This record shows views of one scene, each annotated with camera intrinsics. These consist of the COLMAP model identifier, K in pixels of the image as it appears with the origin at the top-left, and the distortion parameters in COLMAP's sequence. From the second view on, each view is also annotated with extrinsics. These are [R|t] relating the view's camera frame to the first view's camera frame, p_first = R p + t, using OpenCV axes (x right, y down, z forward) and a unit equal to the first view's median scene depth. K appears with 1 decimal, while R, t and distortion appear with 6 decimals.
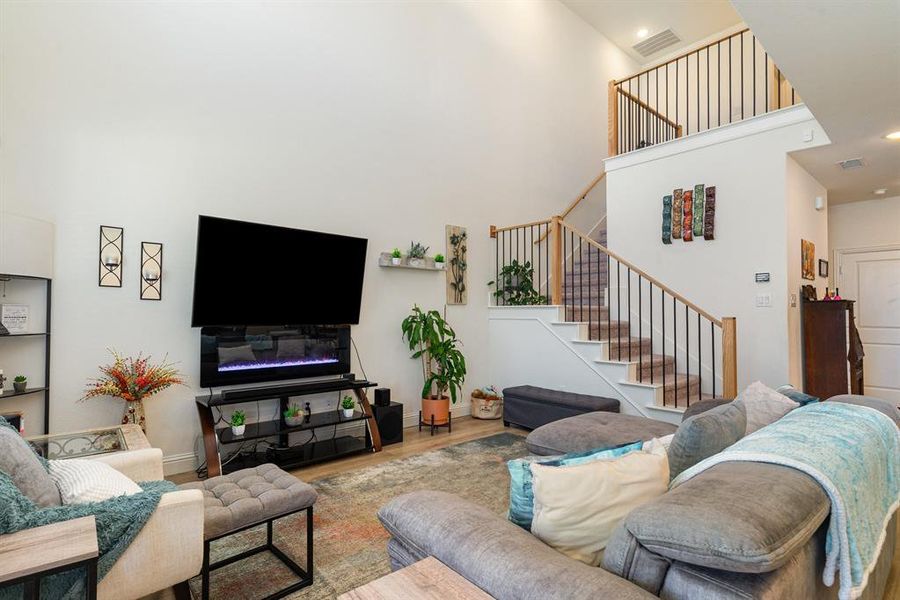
lens RADIAL K [[439.2, 0, 443.8], [0, 439.2, 302.0], [0, 0, 1]] dist [0.002327, -0.000060]
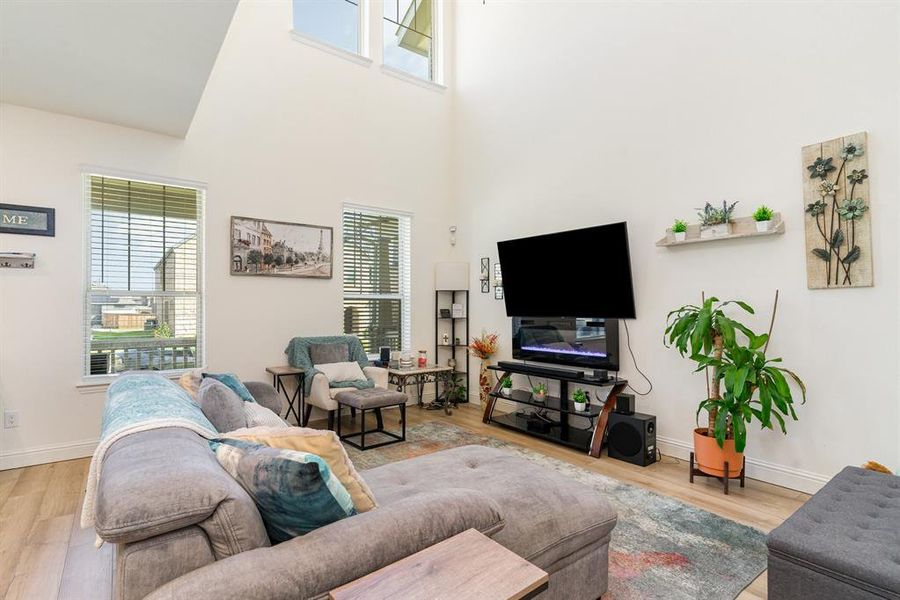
lens RADIAL K [[439.2, 0, 438.2], [0, 439.2, 302.7], [0, 0, 1]] dist [0.002327, -0.000060]
pose [[-0.079813, -0.015551, -0.996689, 0.663603], [0.030151, 0.999383, -0.018008, 0.020791], [0.996354, -0.031488, -0.079295, 0.632160]]
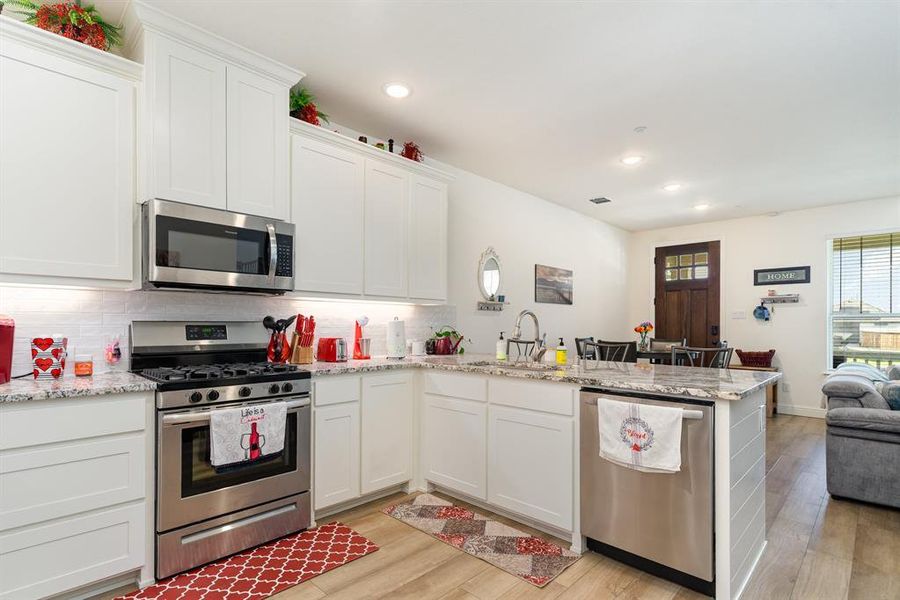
lens RADIAL K [[439.2, 0, 441.2], [0, 439.2, 324.6], [0, 0, 1]] dist [0.002327, -0.000060]
pose [[-0.997150, -0.008094, -0.075014, 1.126392], [-0.005933, 0.999562, -0.028986, 0.037613], [0.075216, -0.028459, -0.996761, 1.107752]]
